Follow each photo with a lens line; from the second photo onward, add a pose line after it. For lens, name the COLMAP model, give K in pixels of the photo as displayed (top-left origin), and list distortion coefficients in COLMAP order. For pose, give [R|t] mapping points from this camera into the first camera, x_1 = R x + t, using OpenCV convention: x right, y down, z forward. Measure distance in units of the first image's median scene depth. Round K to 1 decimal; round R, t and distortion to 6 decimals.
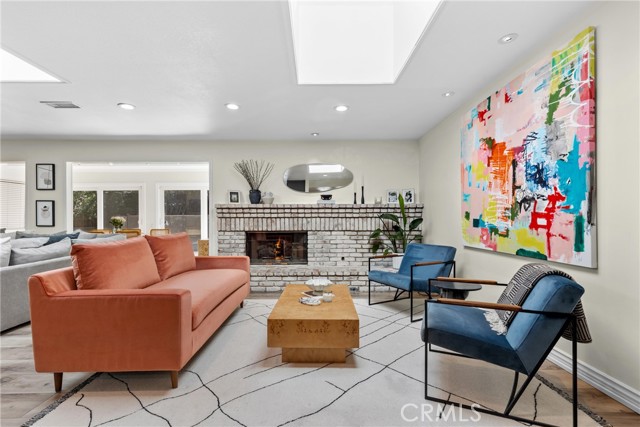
lens RADIAL K [[288.7, 0, 318.3], [0, 288.7, 217.7], [0, 0, 1]] dist [0.009647, -0.000073]
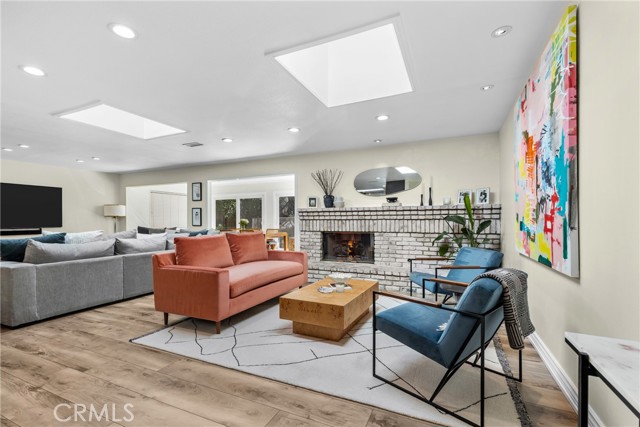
lens RADIAL K [[292.6, 0, 318.3], [0, 292.6, 218.8], [0, 0, 1]] dist [0.010931, -0.000114]
pose [[0.902314, -0.002593, -0.431071, 0.245896], [0.002375, 0.999997, -0.001044, -0.002710], [0.431073, -0.000082, 0.902317, -0.058052]]
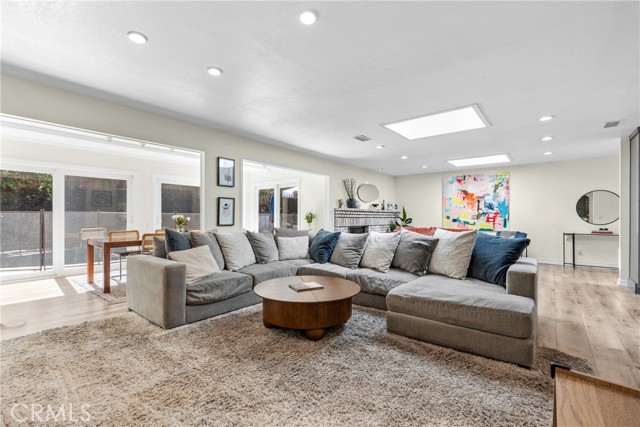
lens RADIAL K [[288.7, 0, 318.3], [0, 288.7, 217.7], [0, 0, 1]] dist [0.009647, -0.000073]
pose [[0.634079, 0.003929, 0.773258, -1.509769], [-0.010566, 0.999938, 0.003584, -0.002114], [-0.773196, -0.010443, 0.634081, 0.190999]]
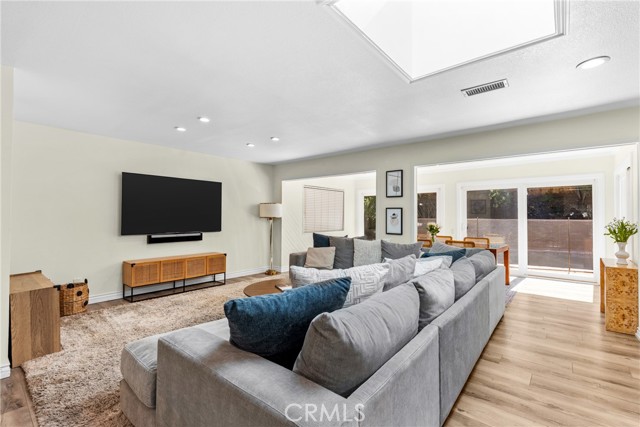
lens RADIAL K [[292.6, 0, 318.3], [0, 292.6, 218.8], [0, 0, 1]] dist [0.010931, -0.000114]
pose [[0.759870, 0.011038, -0.649981, -0.503031], [-0.004975, 0.999925, 0.011165, -0.032647], [0.650056, -0.005250, 0.759869, 0.083319]]
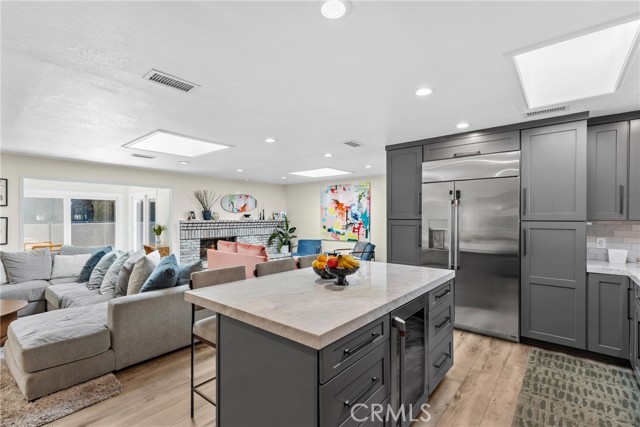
lens RADIAL K [[292.6, 0, 318.3], [0, 292.6, 218.8], [0, 0, 1]] dist [0.010931, -0.000114]
pose [[0.649832, -0.002023, 0.760075, -1.013627], [-0.005122, 0.999962, 0.007041, -0.068432], [-0.760060, -0.008468, 0.649797, -0.426144]]
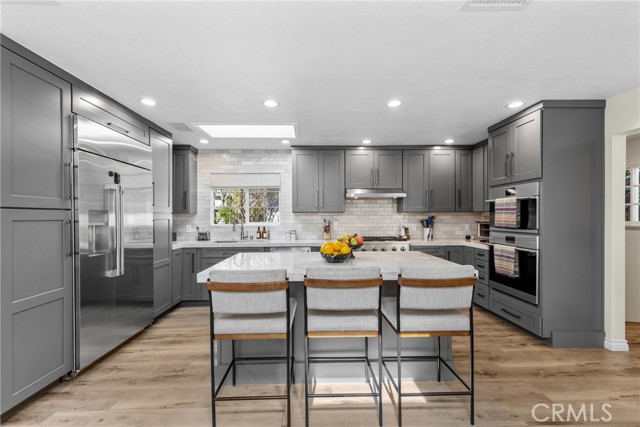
lens RADIAL K [[288.7, 0, 318.3], [0, 288.7, 217.7], [0, 0, 1]] dist [0.009647, -0.000073]
pose [[-0.999872, 0.009045, -0.013210, -0.598548], [0.009065, 0.999958, -0.001430, -0.044162], [0.013197, -0.001549, -0.999912, 0.377242]]
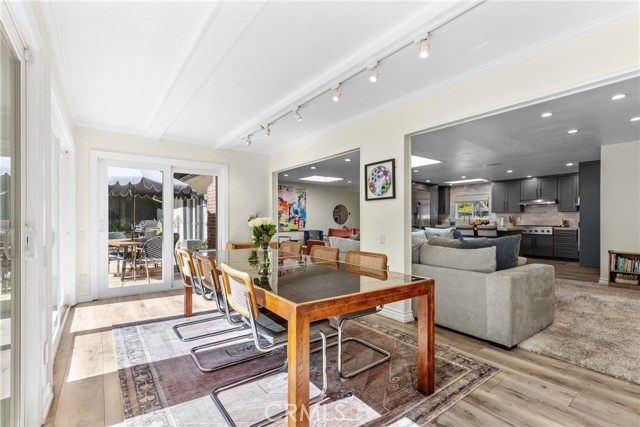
lens RADIAL K [[292.6, 0, 318.3], [0, 292.6, 218.8], [0, 0, 1]] dist [0.010931, -0.000114]
pose [[-0.590936, 0.007824, 0.806681, -1.470627], [-0.001932, 0.999936, -0.011114, 0.003522], [-0.806716, -0.008126, -0.590883, 1.619289]]
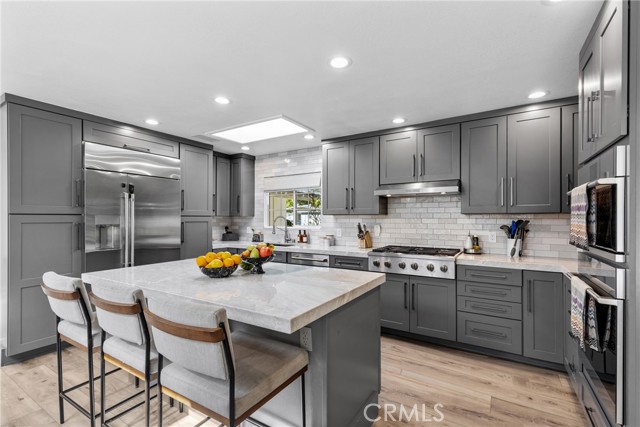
lens RADIAL K [[292.6, 0, 318.3], [0, 292.6, 218.8], [0, 0, 1]] dist [0.010931, -0.000114]
pose [[-0.842538, 0.004965, 0.538614, -0.978960], [0.002899, 0.999985, -0.004684, -0.048456], [-0.538629, -0.002385, -0.842540, 0.153737]]
